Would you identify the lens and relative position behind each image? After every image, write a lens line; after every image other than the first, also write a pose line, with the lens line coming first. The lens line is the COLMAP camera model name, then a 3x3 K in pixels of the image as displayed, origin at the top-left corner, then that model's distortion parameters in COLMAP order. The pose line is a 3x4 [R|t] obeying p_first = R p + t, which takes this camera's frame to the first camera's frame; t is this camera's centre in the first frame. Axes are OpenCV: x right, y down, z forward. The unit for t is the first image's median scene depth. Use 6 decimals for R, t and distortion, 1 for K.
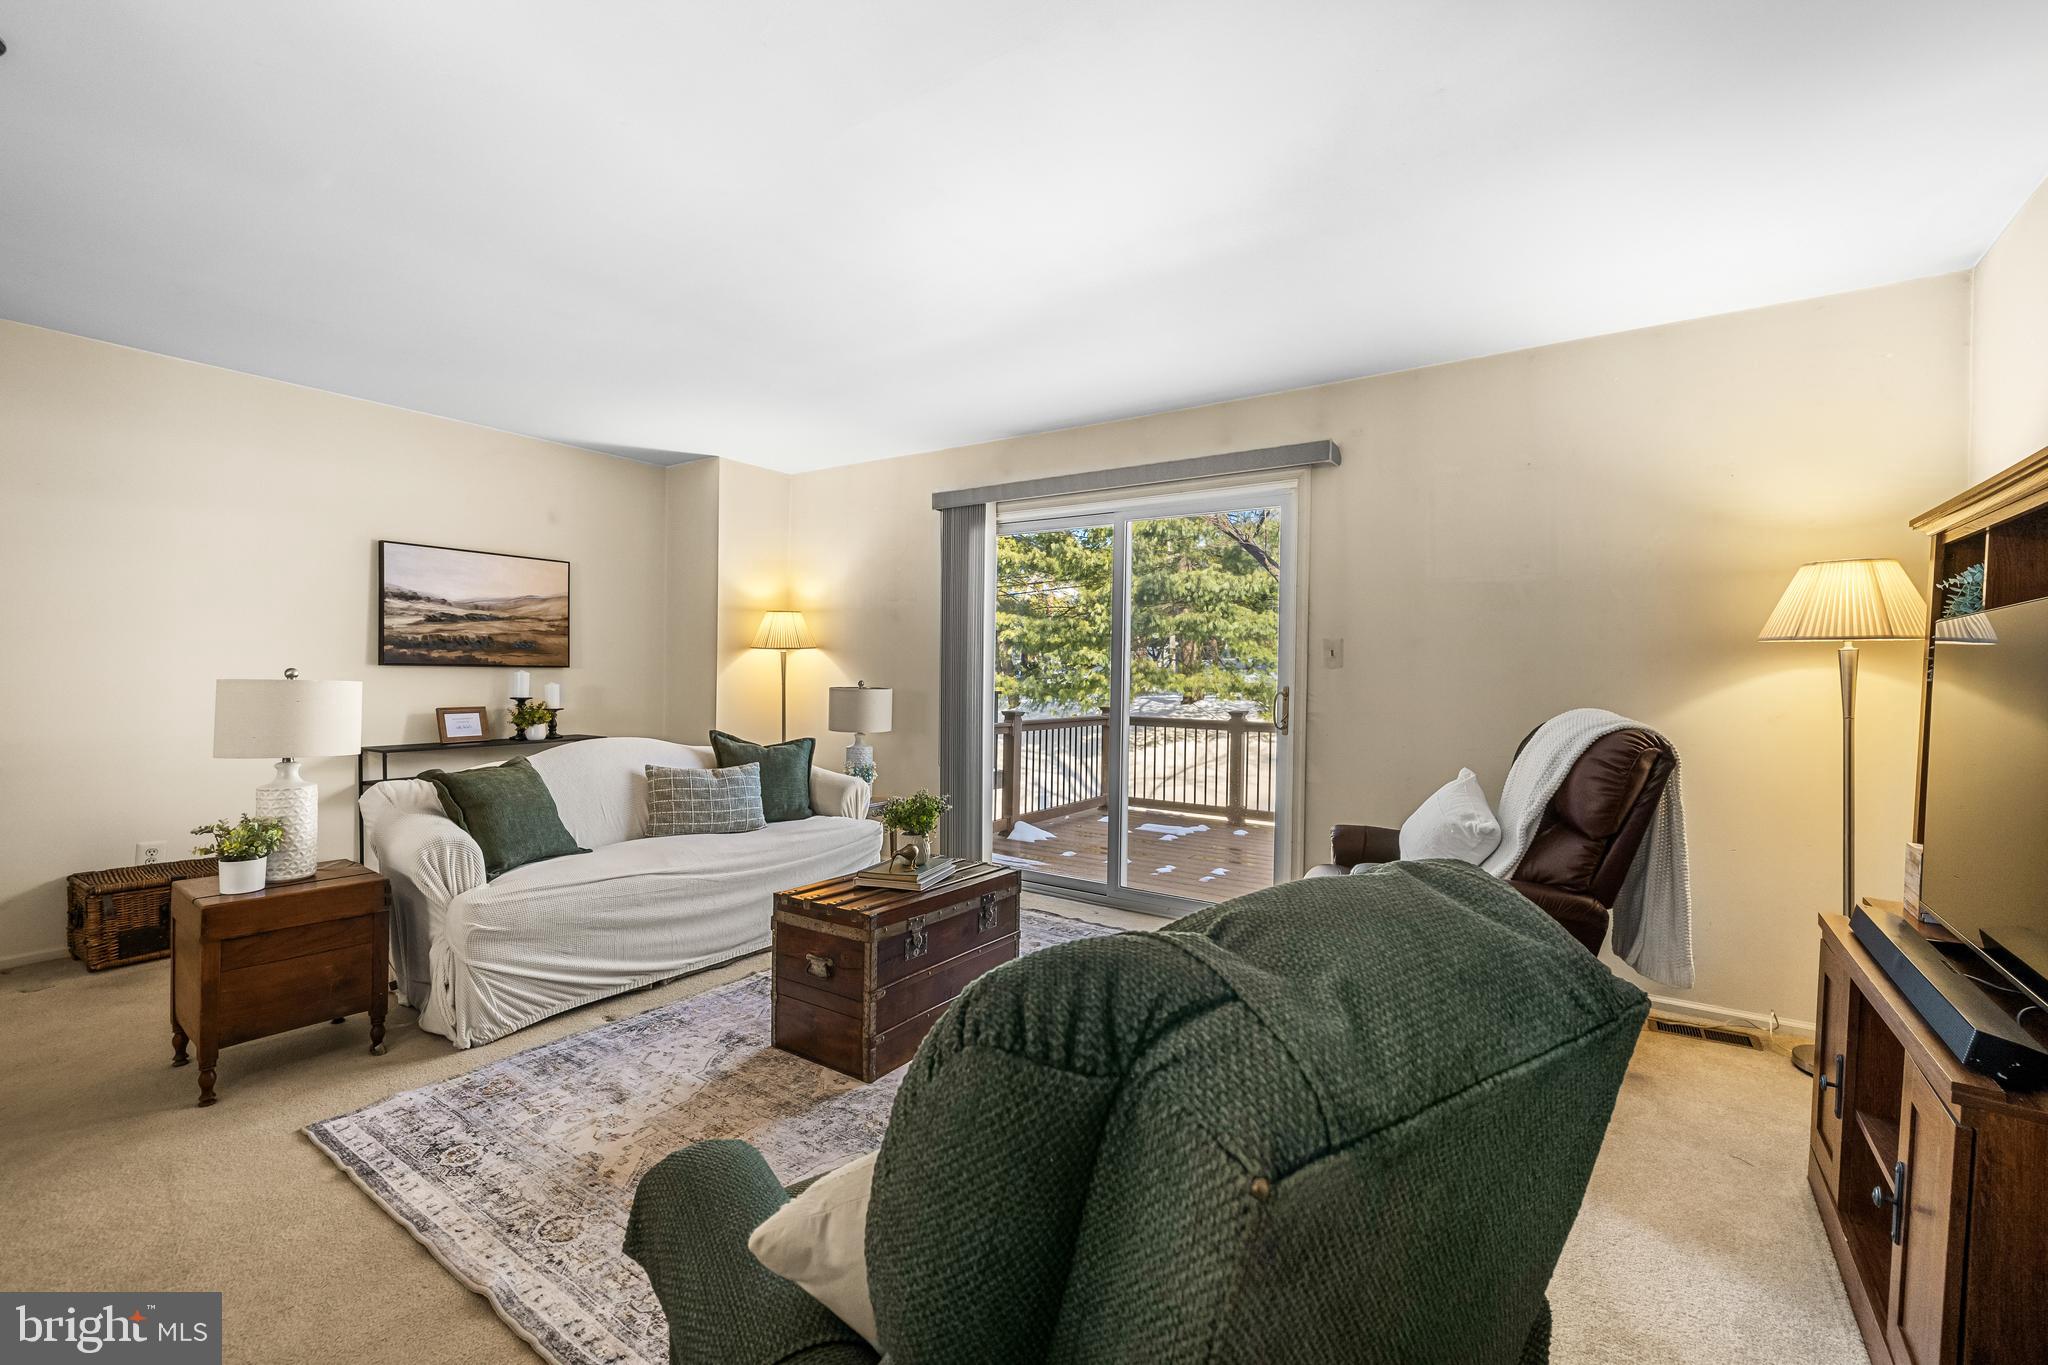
lens RADIAL K [[861.7, 0, 1034.0], [0, 861.7, 675.0], [0, 0, 1]] dist [0.000947, 0.001194]
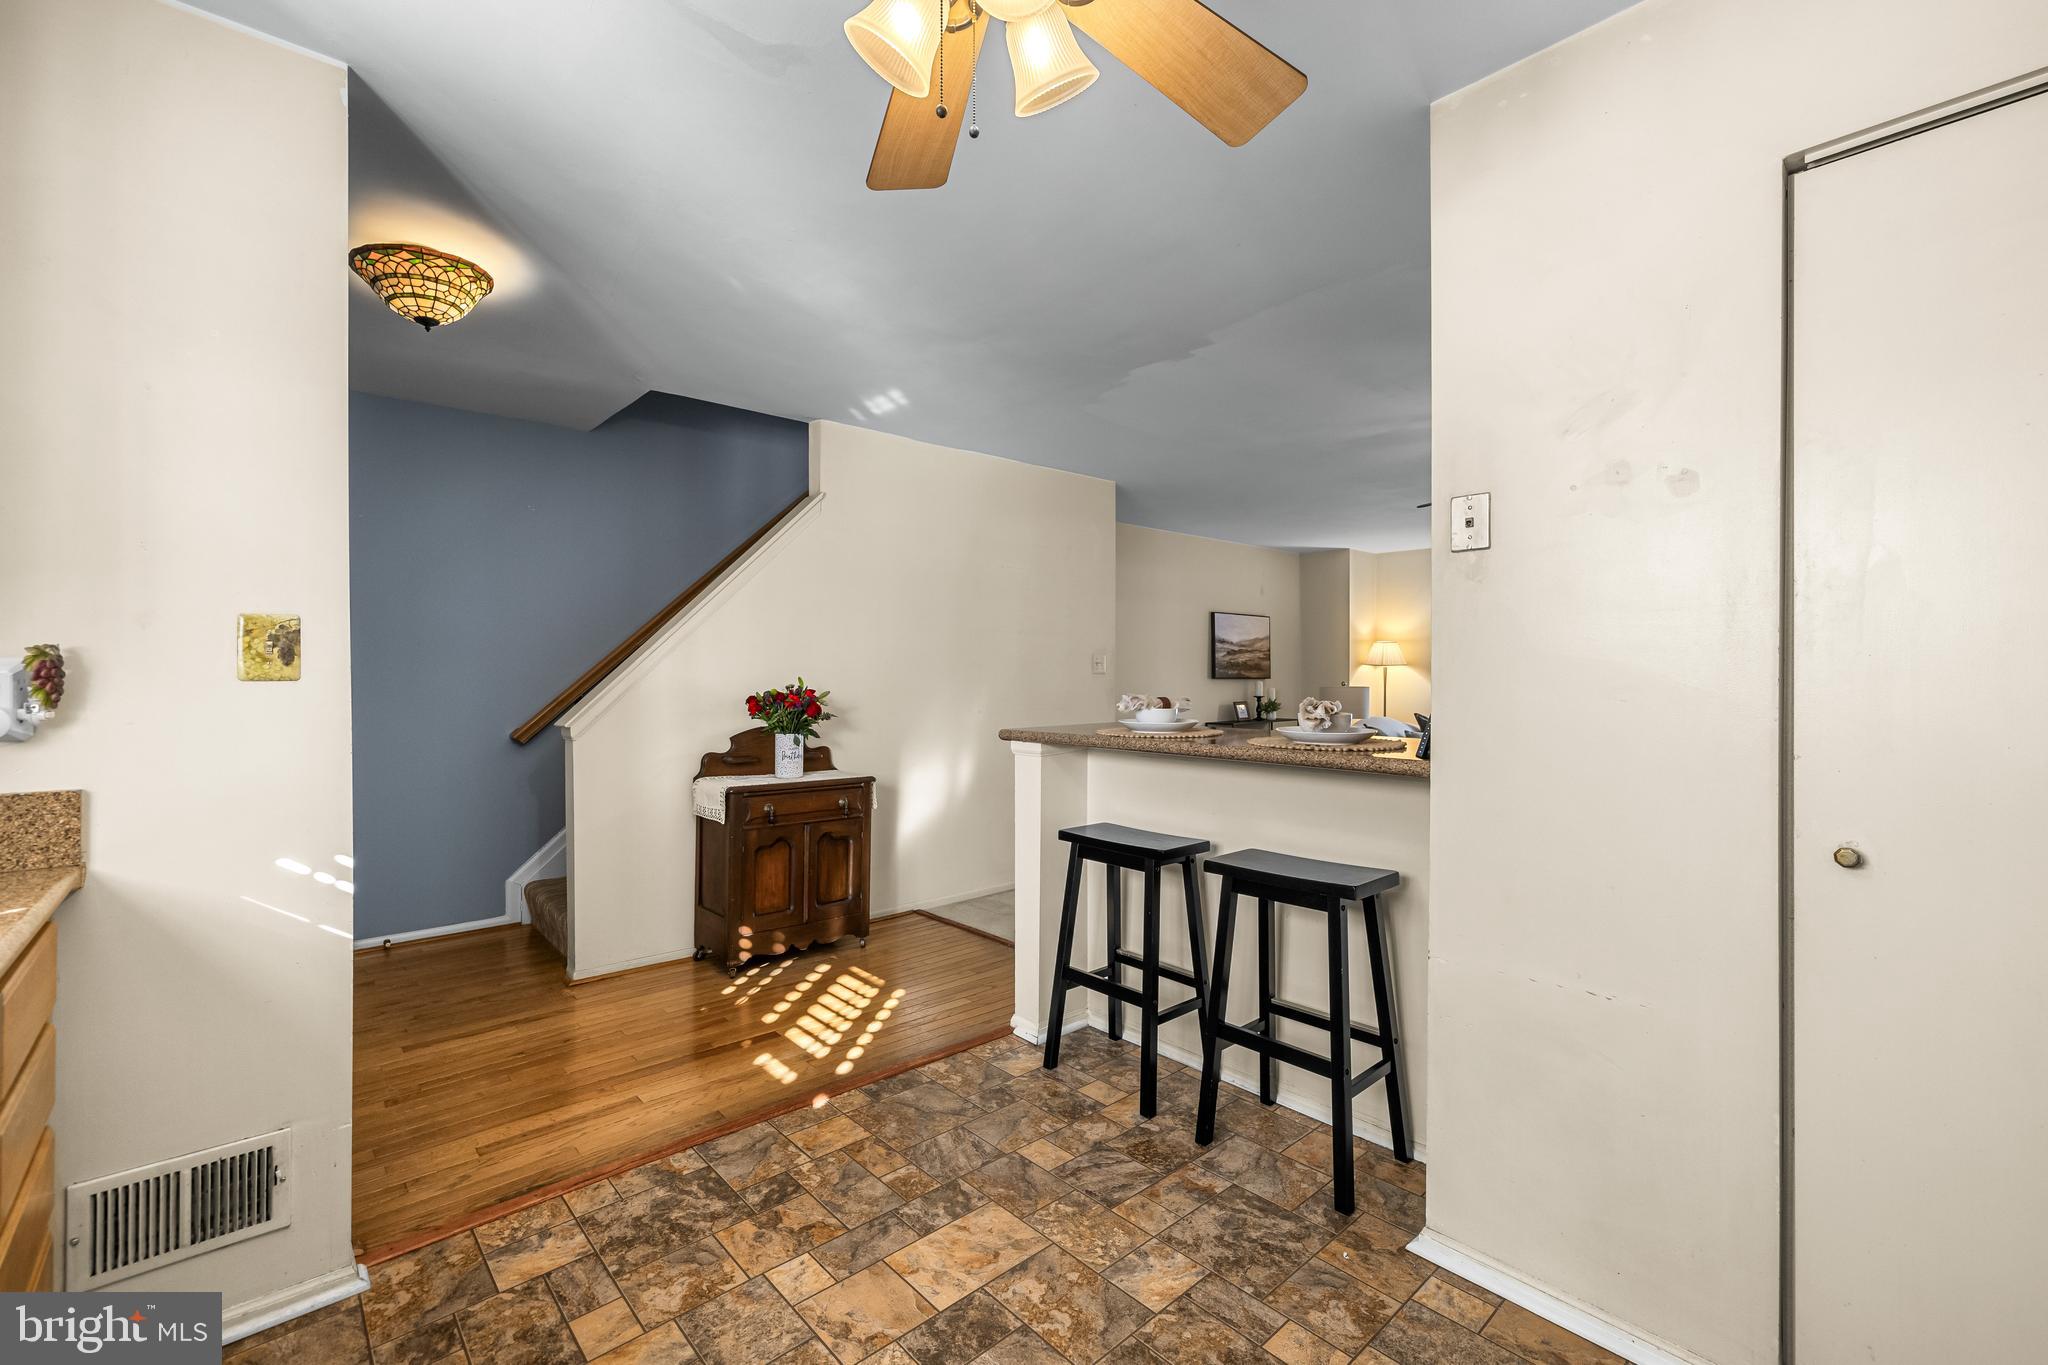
lens RADIAL K [[861.7, 0, 1036.5], [0, 861.7, 674.0], [0, 0, 1]] dist [0.000947, 0.001194]
pose [[0.974422, -0.008065, -0.224583, -0.698176], [0.006543, 0.999950, -0.007519, -0.010710], [0.224632, 0.005857, 0.974426, -0.804342]]
